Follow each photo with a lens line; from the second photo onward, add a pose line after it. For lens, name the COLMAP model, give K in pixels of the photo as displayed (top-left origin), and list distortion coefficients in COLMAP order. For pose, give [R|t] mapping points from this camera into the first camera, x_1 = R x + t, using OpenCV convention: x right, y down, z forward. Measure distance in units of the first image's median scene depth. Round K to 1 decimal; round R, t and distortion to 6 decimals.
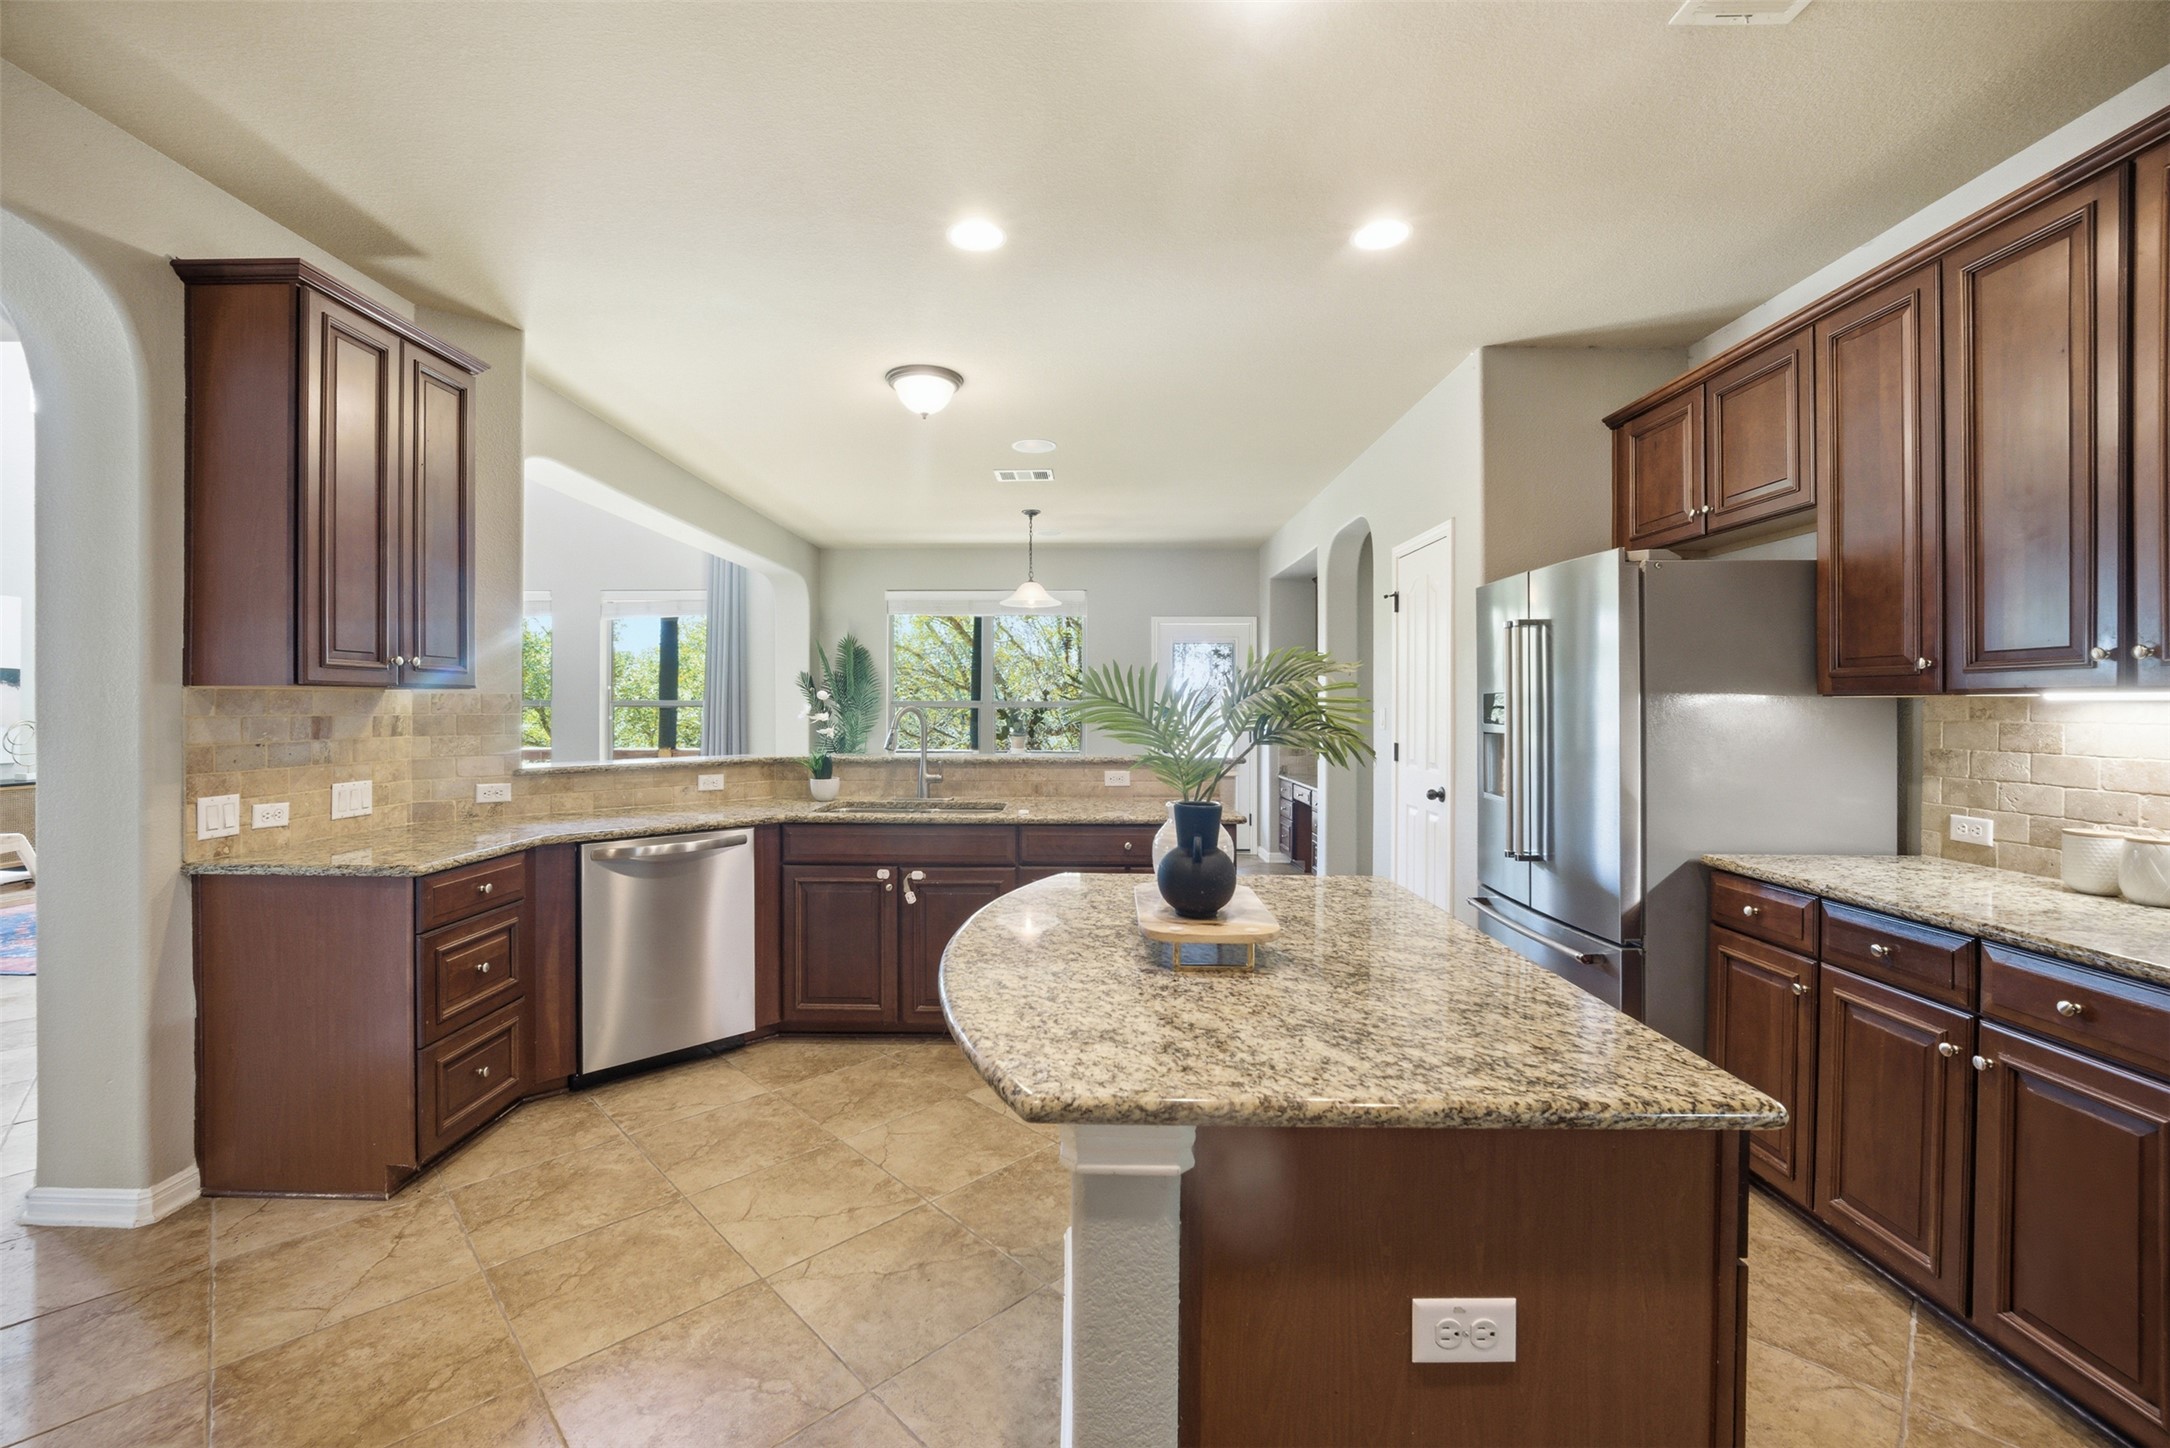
lens RADIAL K [[885.2, 0, 1075.7], [0, 885.2, 712.1], [0, 0, 1]] dist [-0.015757, 0.000301]
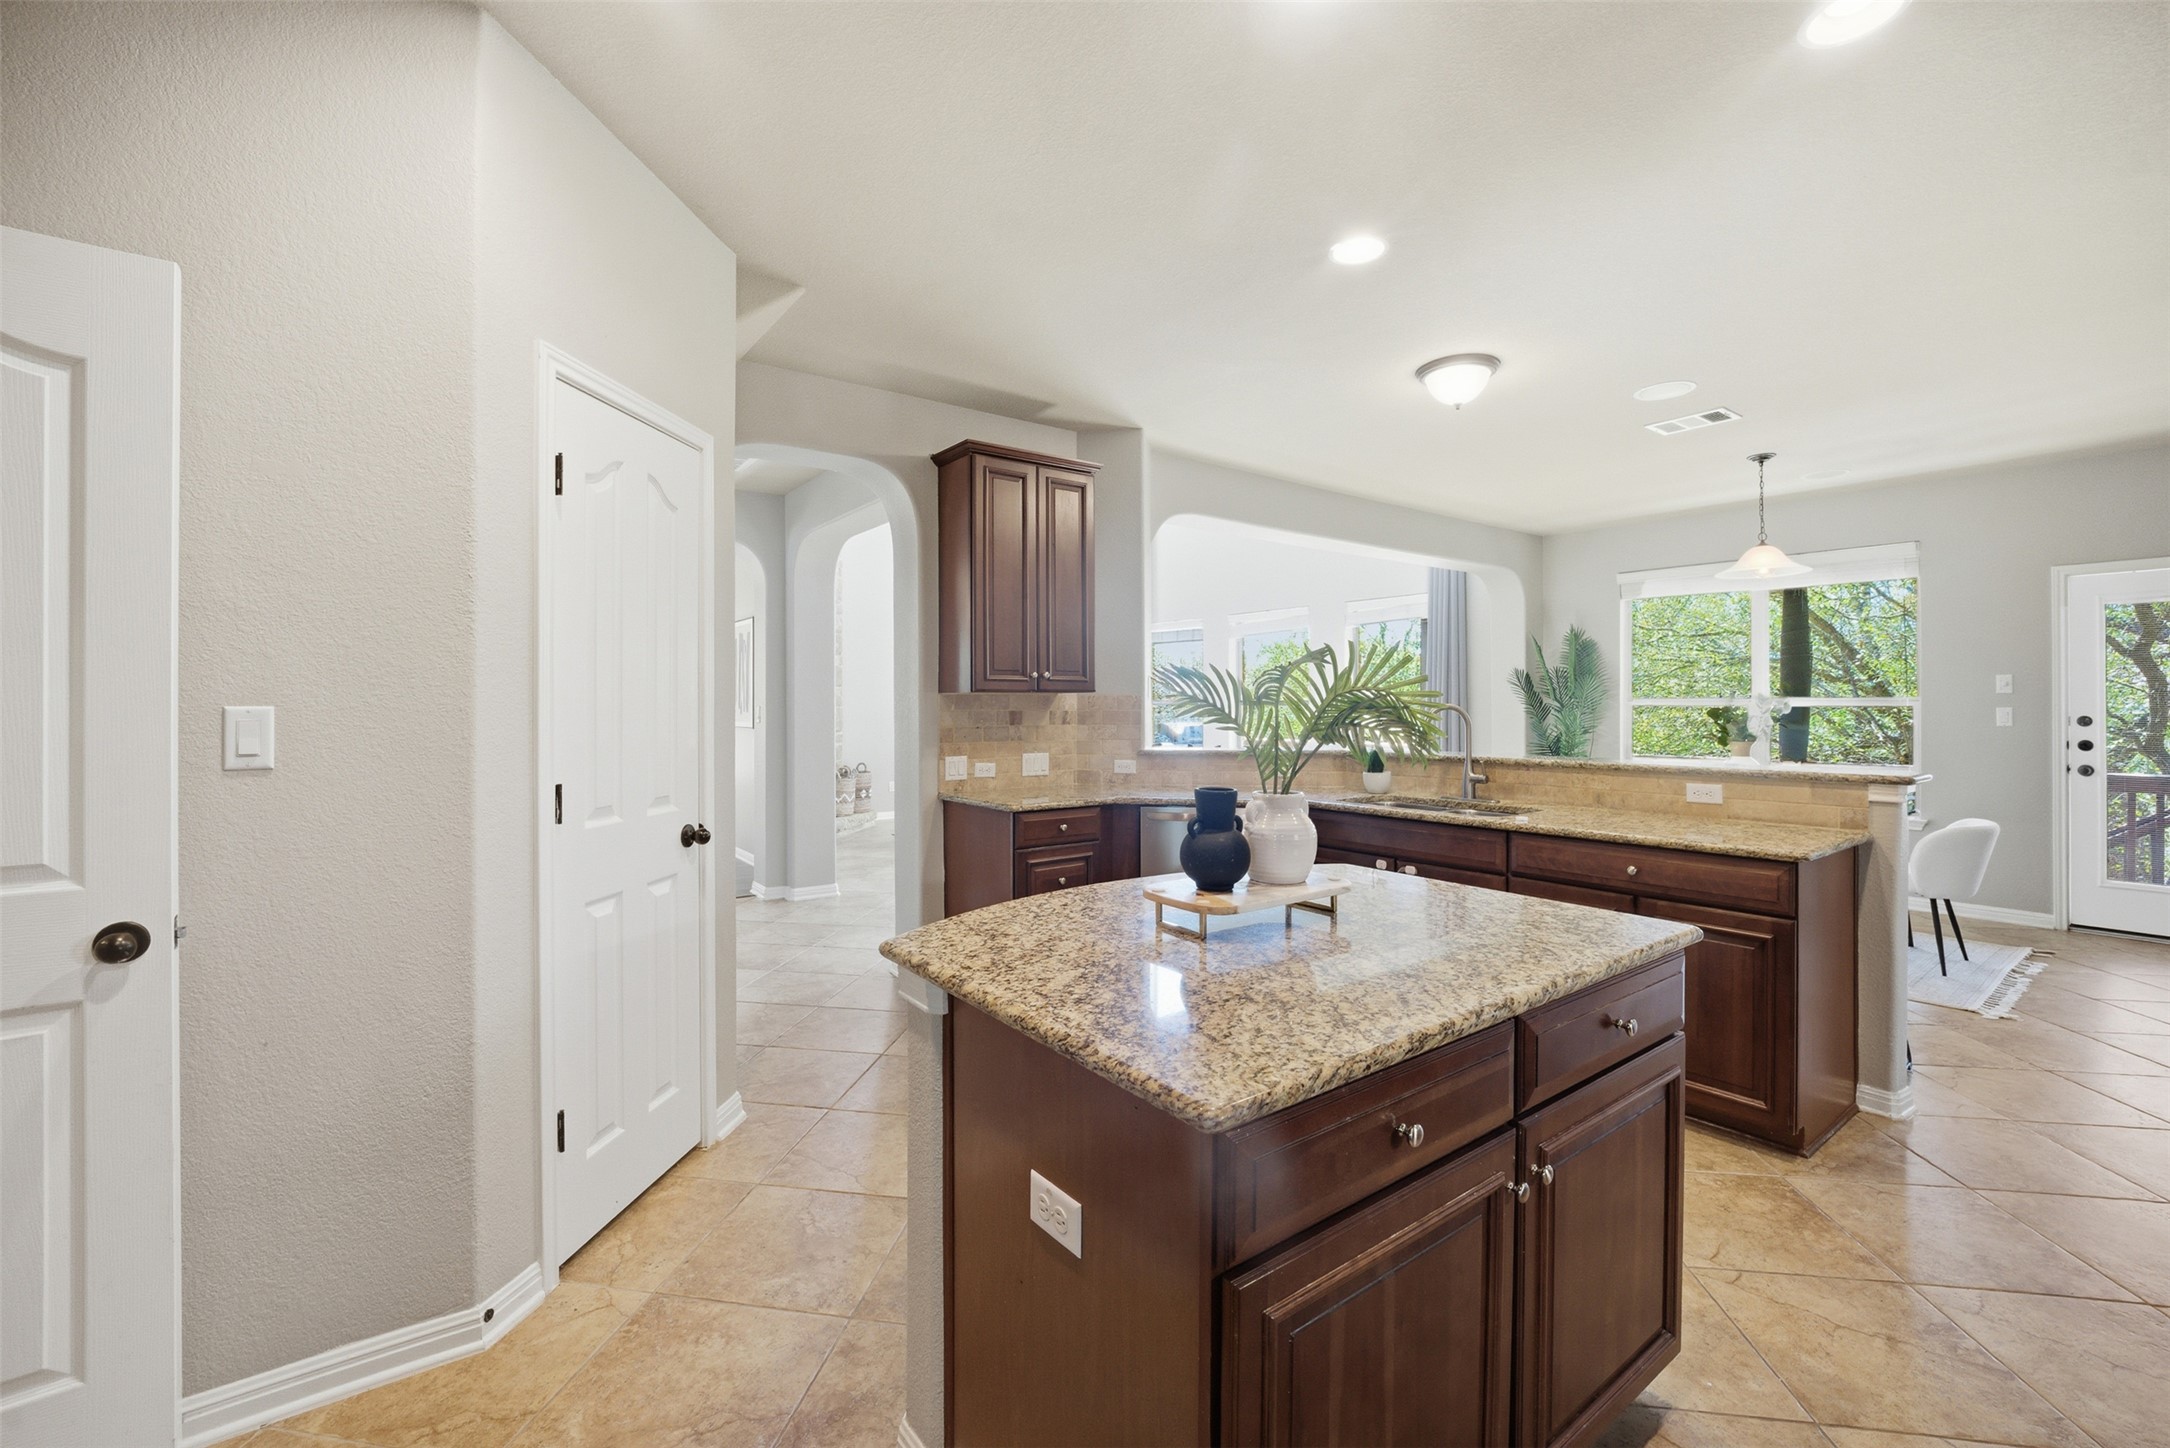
lens RADIAL K [[885.2, 0, 1071.8], [0, 885.2, 714.7], [0, 0, 1]] dist [-0.015757, 0.000301]
pose [[0.612611, 0.007105, -0.790353, 0.456593], [-0.004400, 0.999975, 0.005579, 0.002261], [0.790372, 0.000059, 0.612627, 0.086249]]
